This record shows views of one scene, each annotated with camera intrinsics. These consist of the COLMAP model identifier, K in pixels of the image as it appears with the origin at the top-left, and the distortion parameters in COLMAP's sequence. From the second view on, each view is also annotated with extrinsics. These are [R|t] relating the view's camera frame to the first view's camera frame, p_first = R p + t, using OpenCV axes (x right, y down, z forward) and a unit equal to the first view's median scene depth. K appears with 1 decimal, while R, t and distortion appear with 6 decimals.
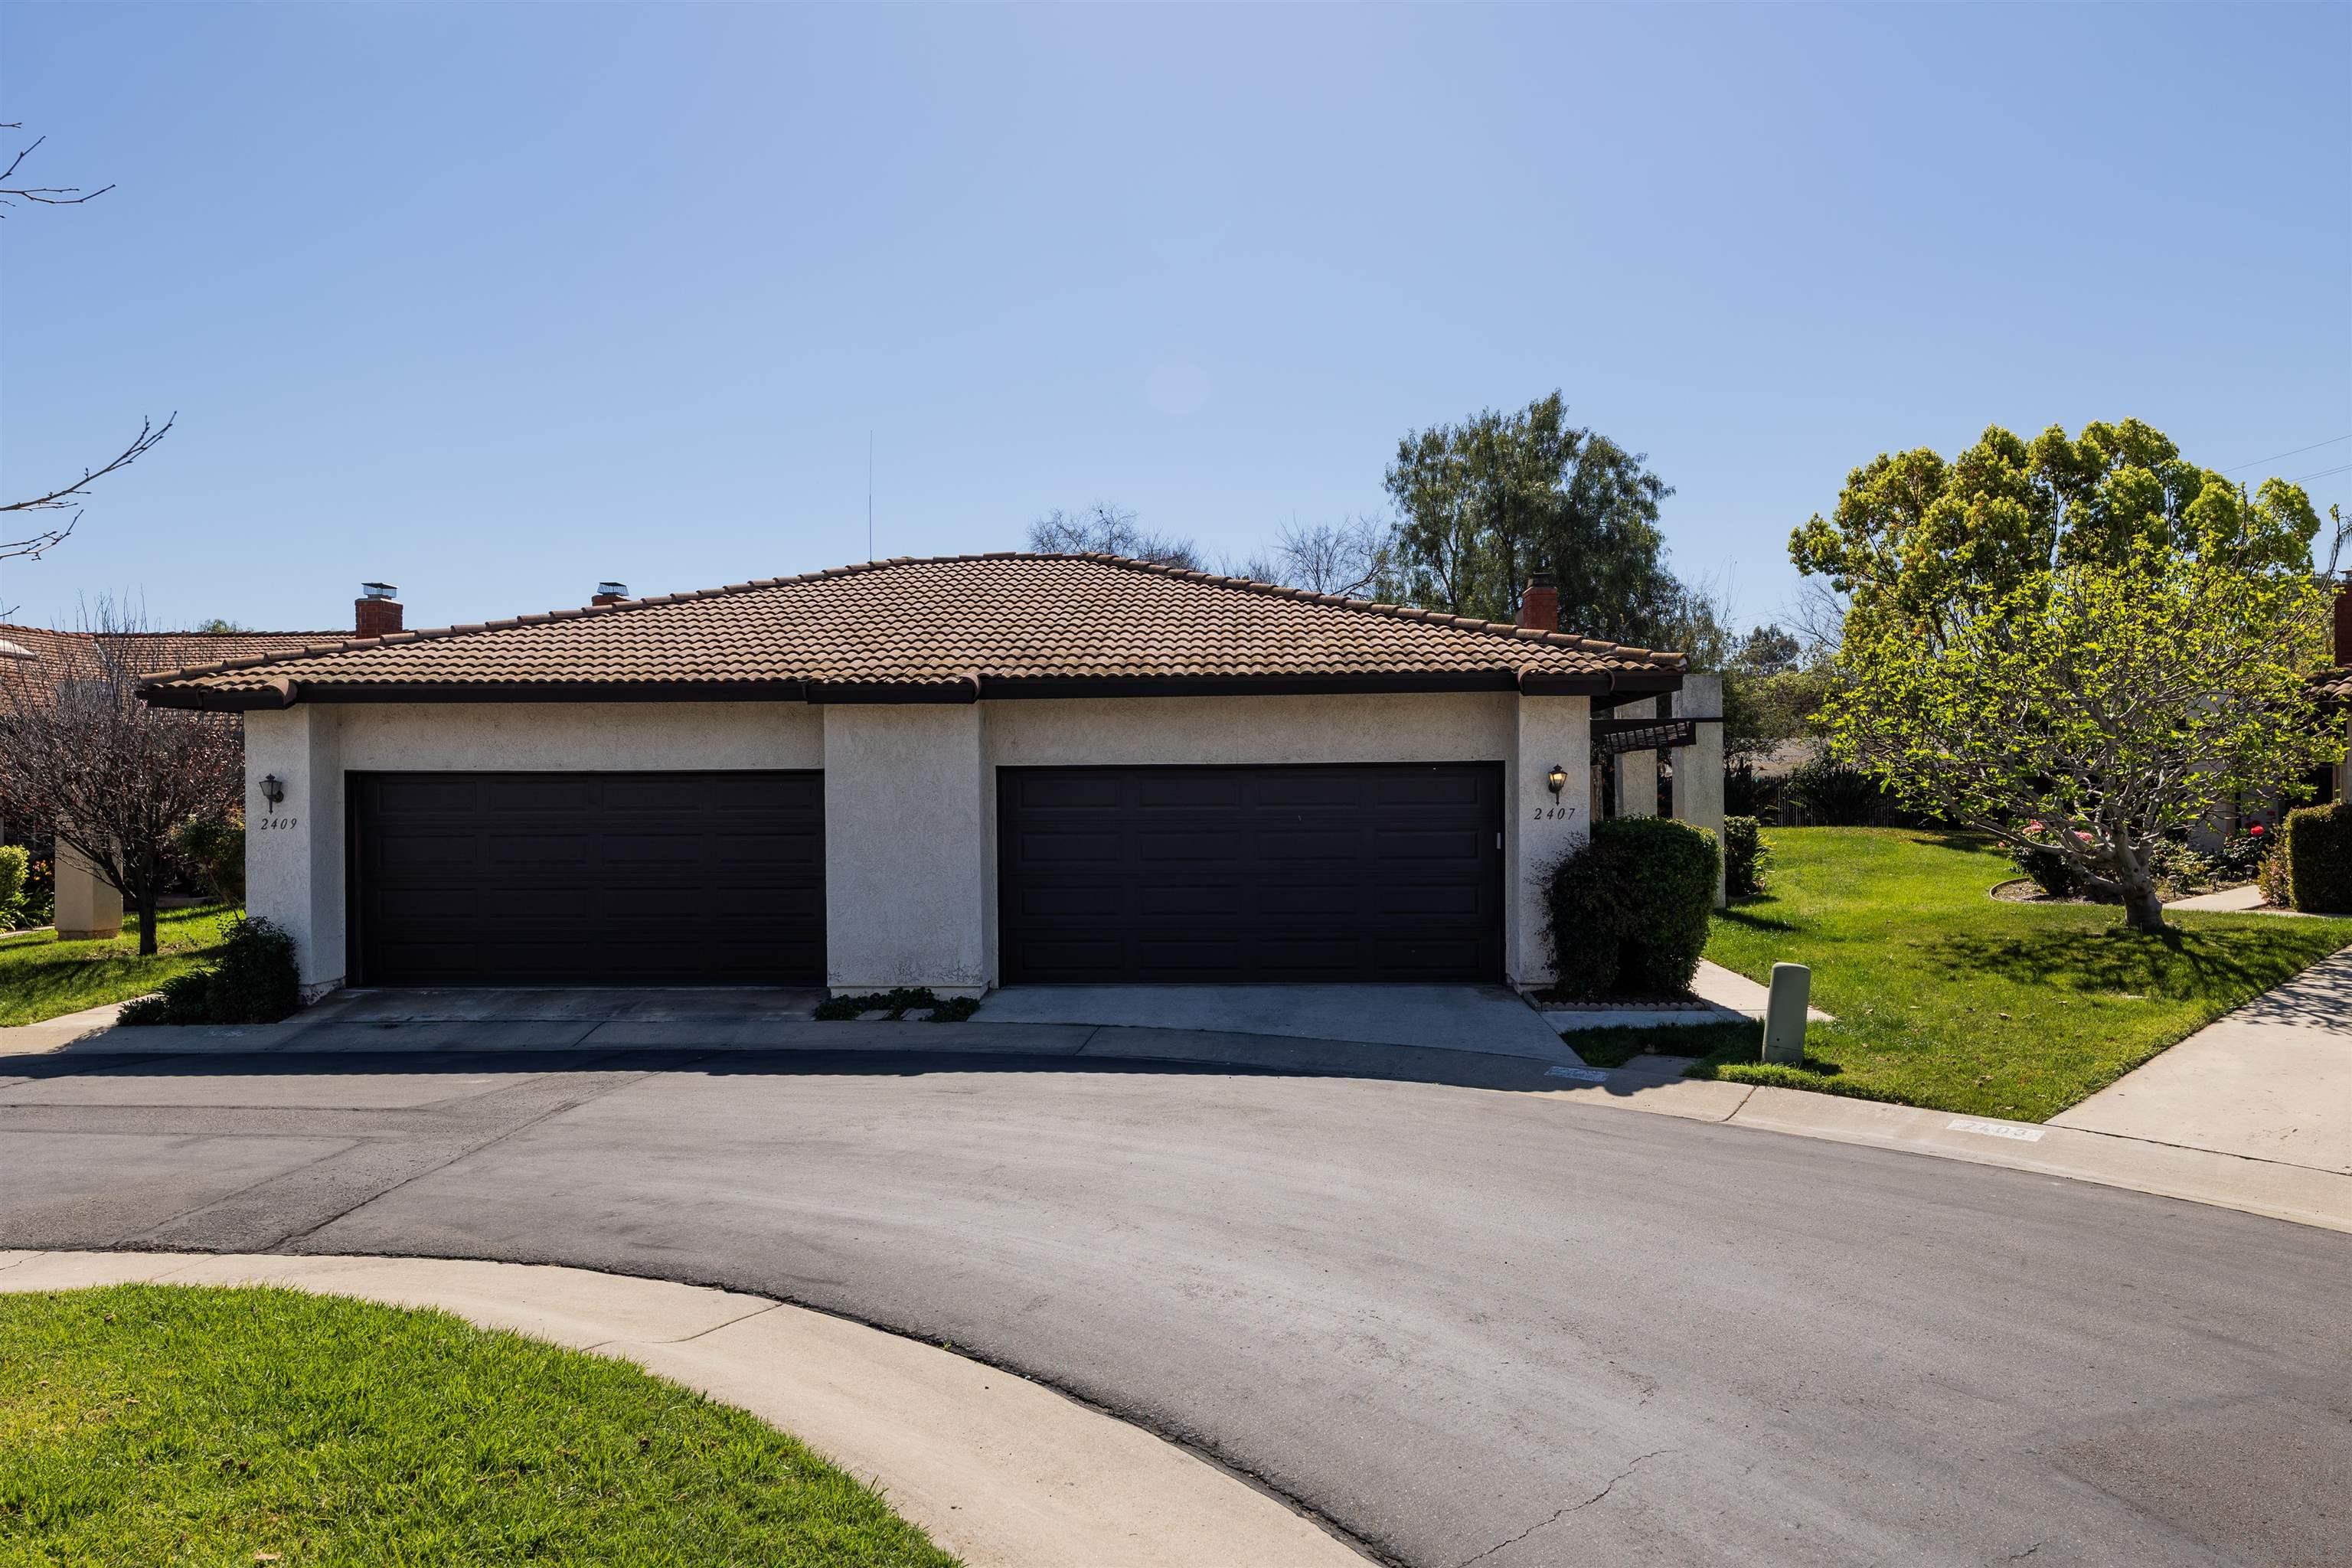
lens RADIAL K [[1466.4, 0, 1157.0], [0, 1466.4, 790.7], [0, 0, 1]] dist [0.000668, -0.004380]
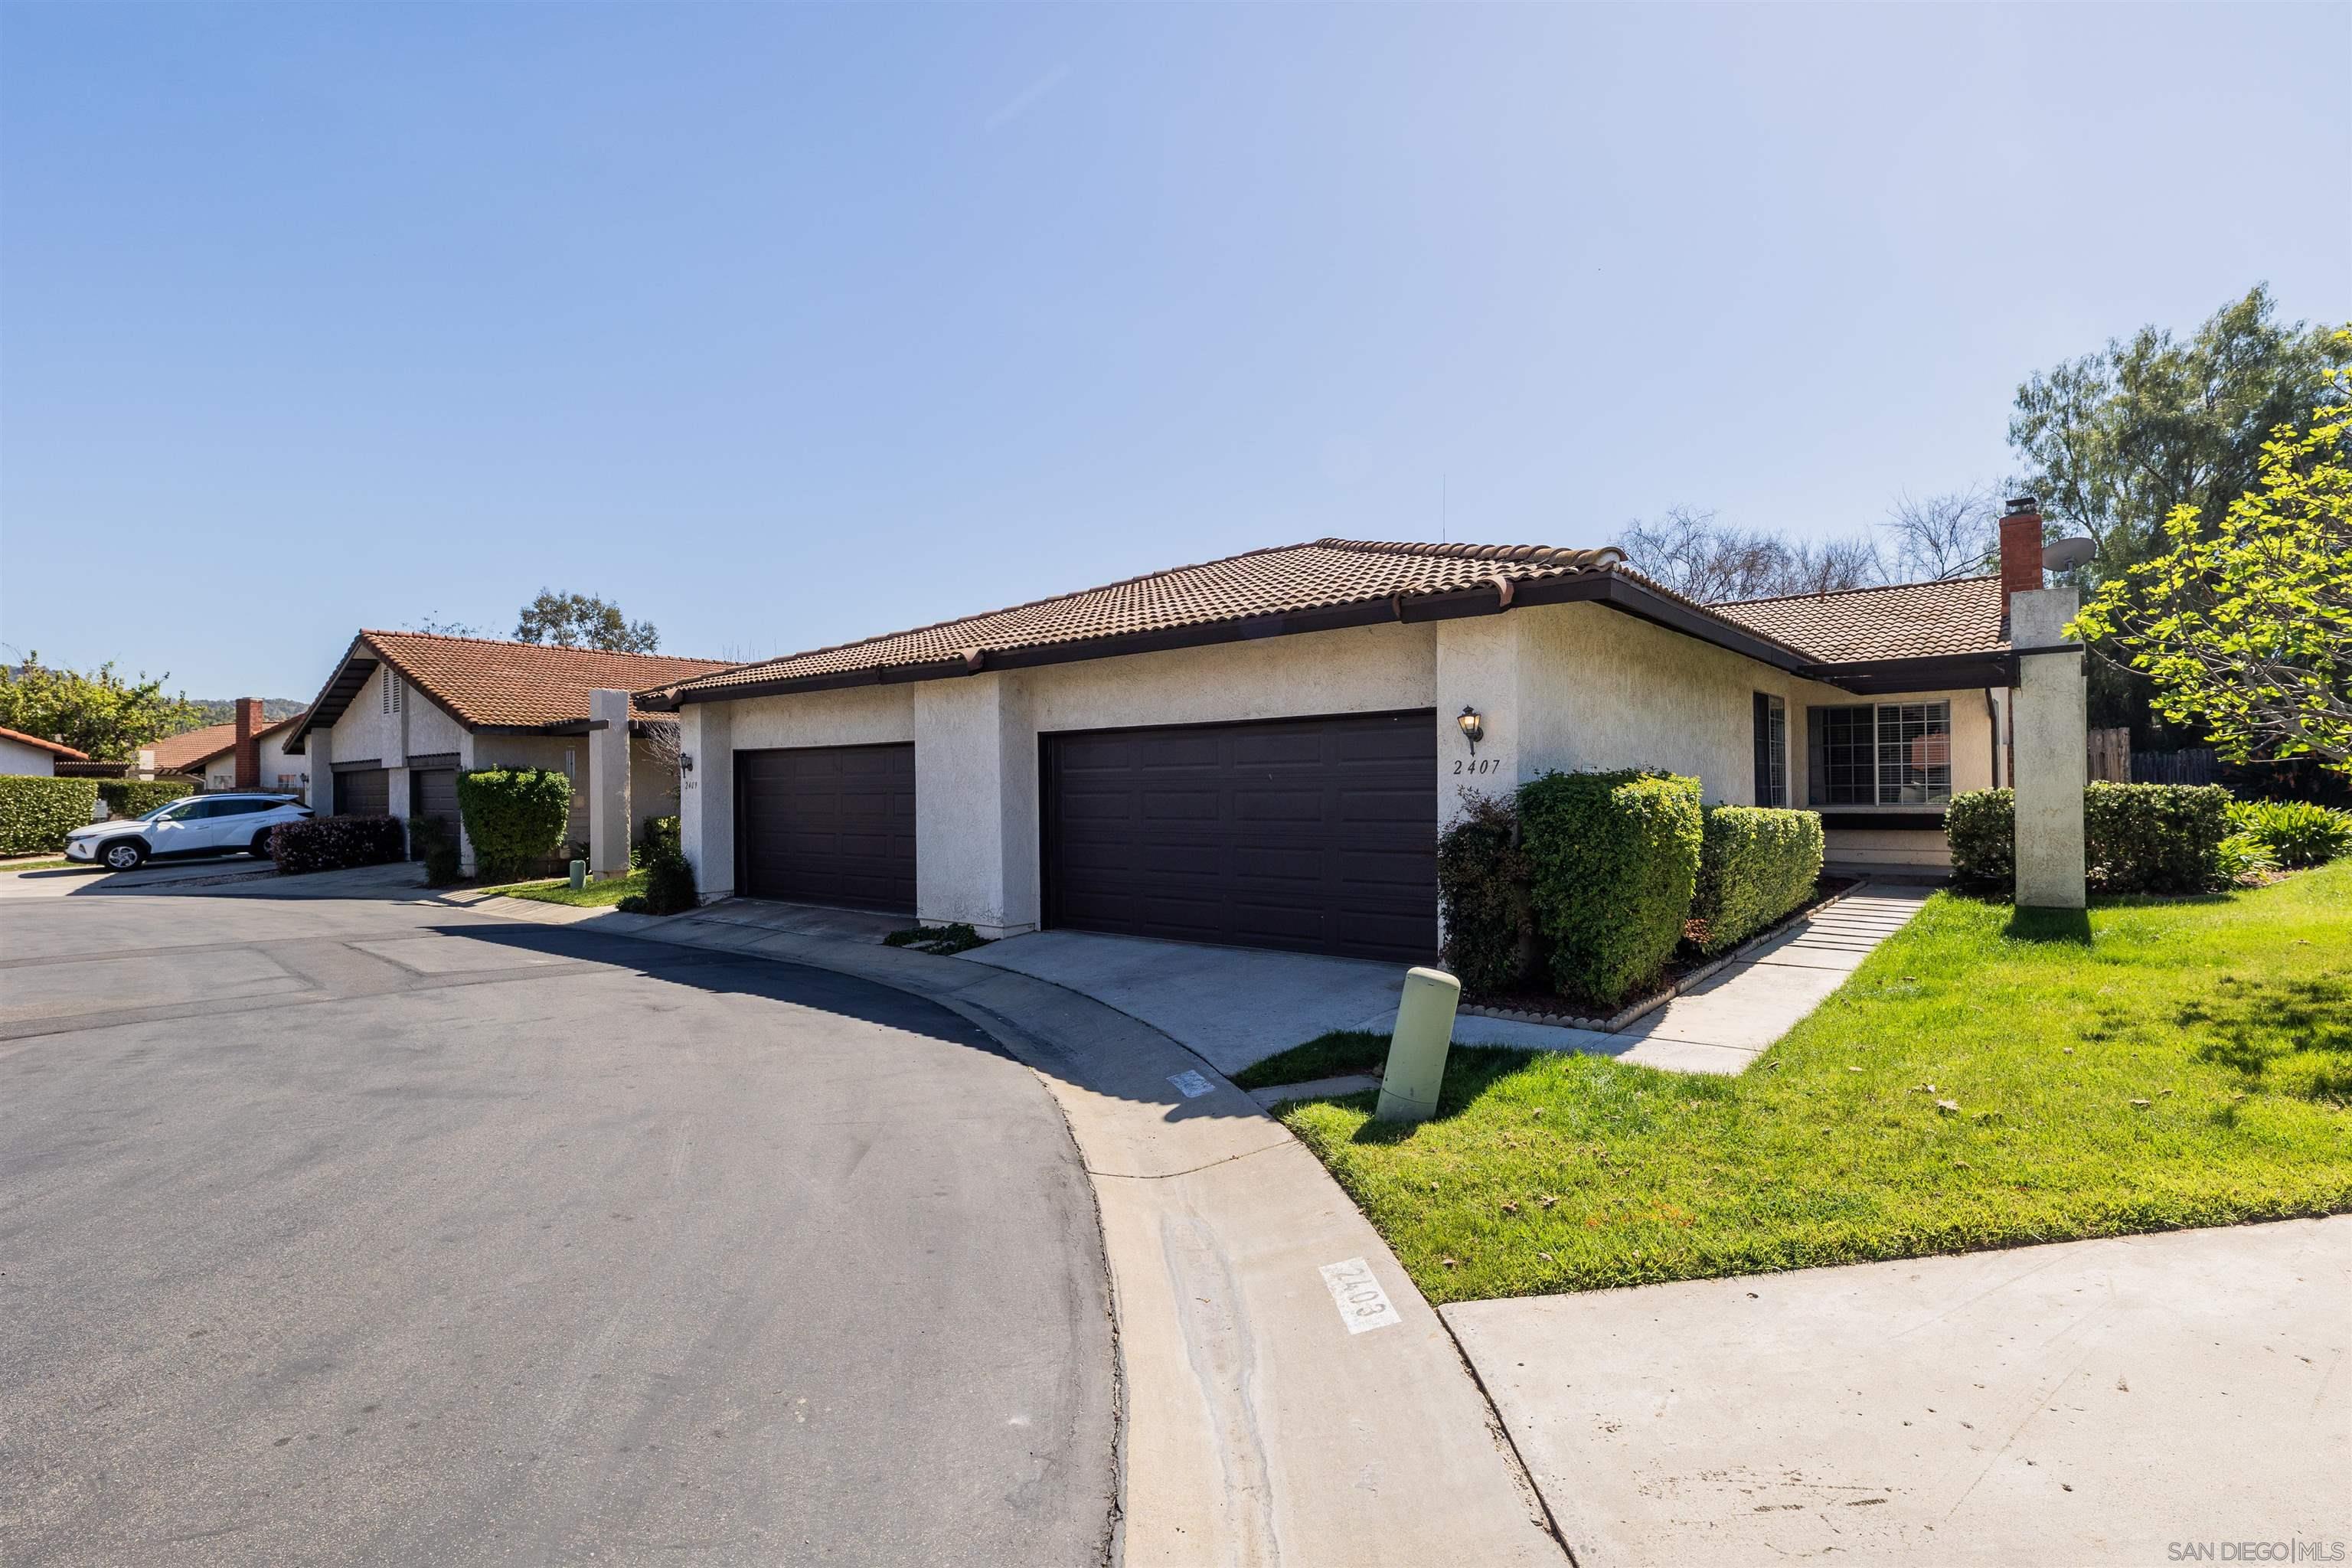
lens RADIAL K [[1106.4, 0, 1182.9], [0, 1106.4, 790.3], [0, 0, 1]] dist [0.000109, 0.000202]
pose [[0.797080, 0.000378, -0.603873, 0.485417], [0.002563, 0.999989, 0.004009, 0.024312], [0.603868, -0.004743, 0.797070, 0.393215]]
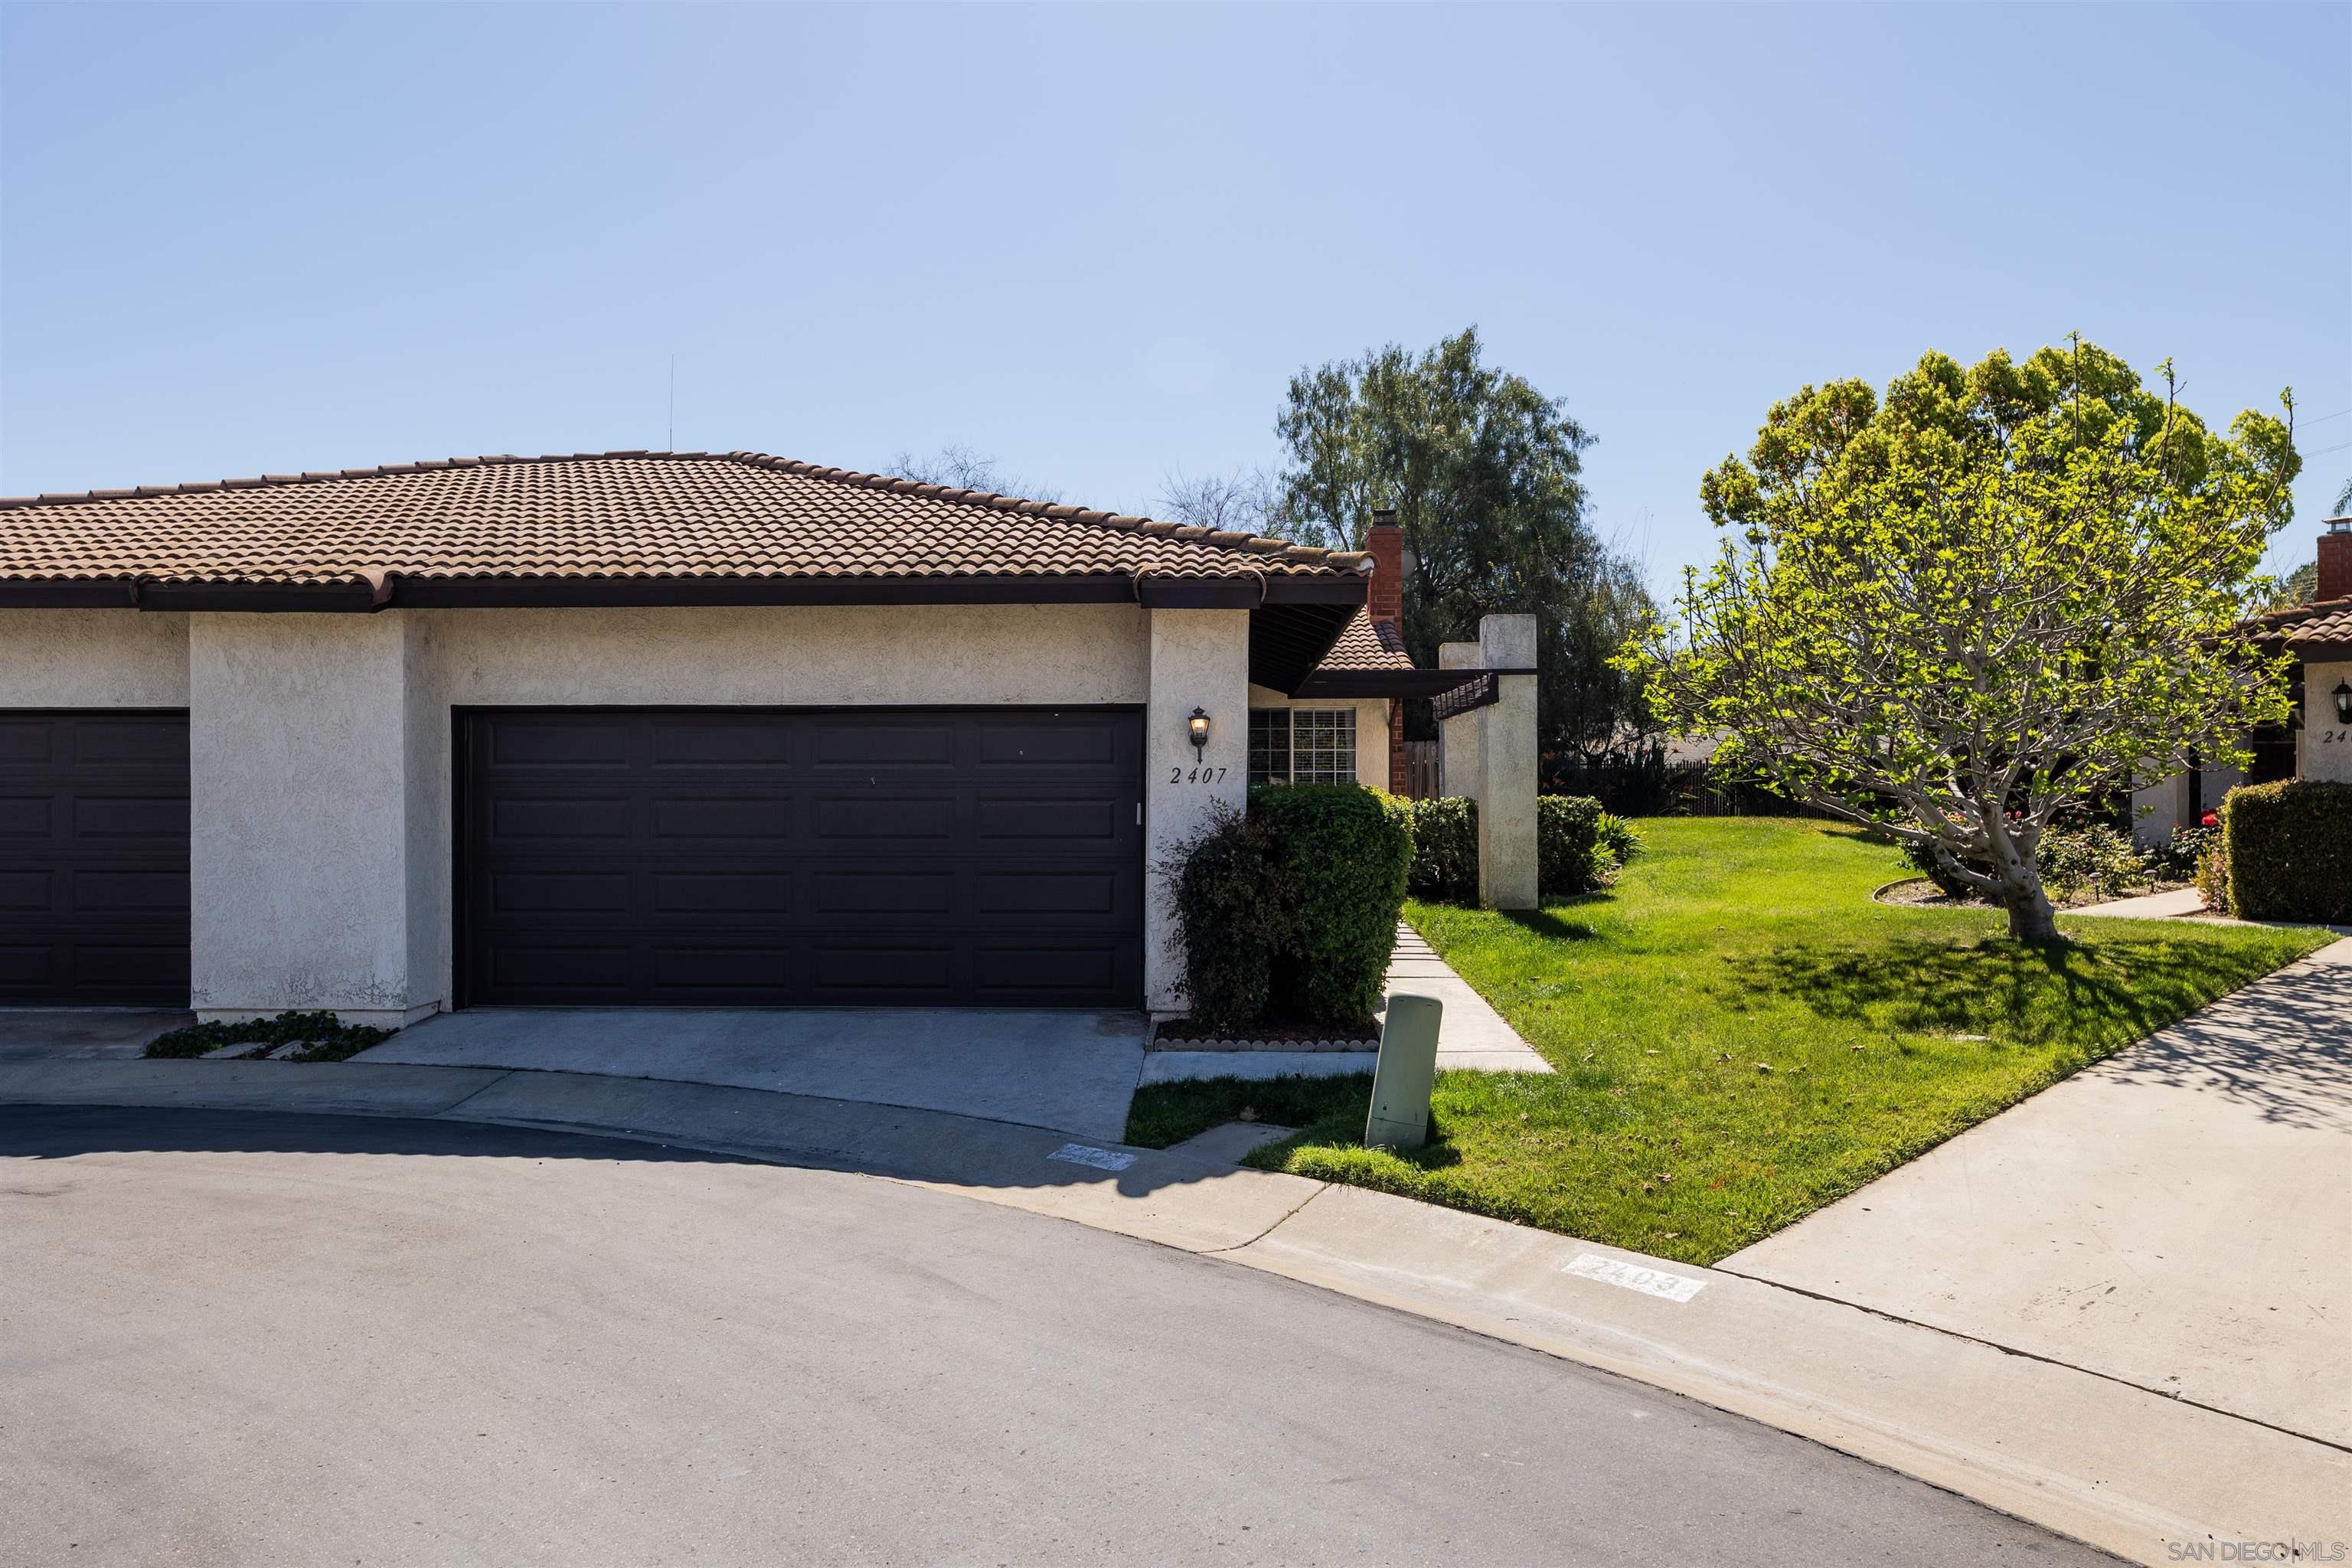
lens RADIAL K [[1529.2, 0, 1176.0], [0, 1529.2, 784.0], [0, 0, 1]] dist [-0.001521, 0.001805]
pose [[0.999748, 0.008905, 0.020626, 0.232339], [-0.008886, 0.999960, -0.001020, 0.019623], [-0.020634, 0.000836, 0.999787, 0.236238]]
